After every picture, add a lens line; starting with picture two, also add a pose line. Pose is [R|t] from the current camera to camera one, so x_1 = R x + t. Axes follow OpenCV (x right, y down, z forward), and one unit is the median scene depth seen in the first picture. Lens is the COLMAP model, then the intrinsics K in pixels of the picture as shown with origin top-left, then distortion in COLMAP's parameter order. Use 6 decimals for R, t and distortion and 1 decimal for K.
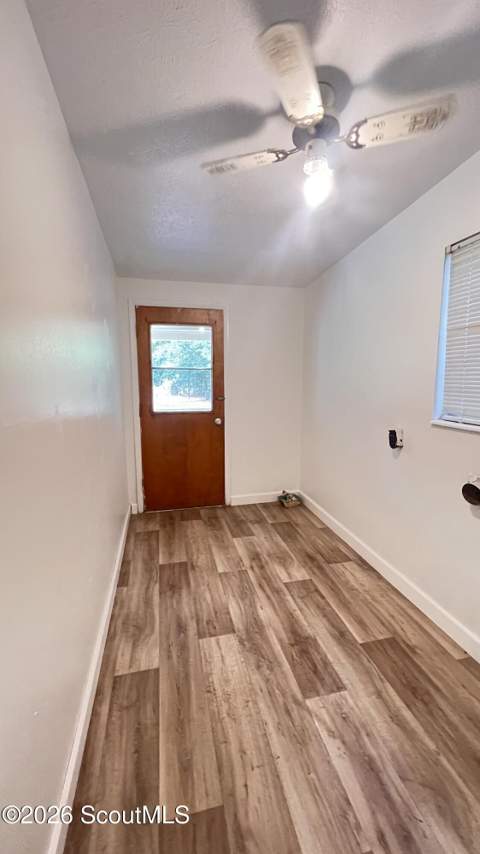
lens RADIAL K [[338.3, 0, 240.0], [0, 338.3, 427.0], [0, 0, 1]] dist [-0.000438, -0.000348]
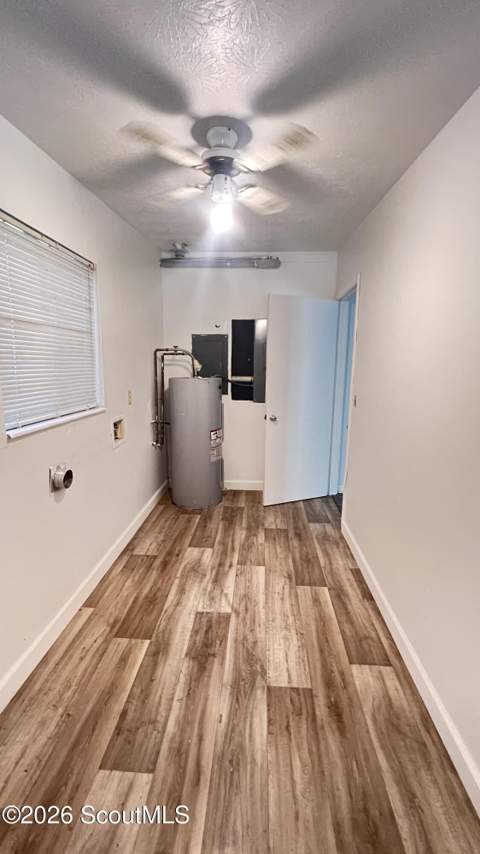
lens RADIAL K [[338.3, 0, 240.0], [0, 338.3, 427.0], [0, 0, 1]] dist [-0.000438, -0.000348]
pose [[-0.956276, -0.064860, 0.285185, -0.254092], [0.032582, 0.945404, 0.324267, -0.299392], [-0.290647, 0.319381, -0.901954, 1.790805]]
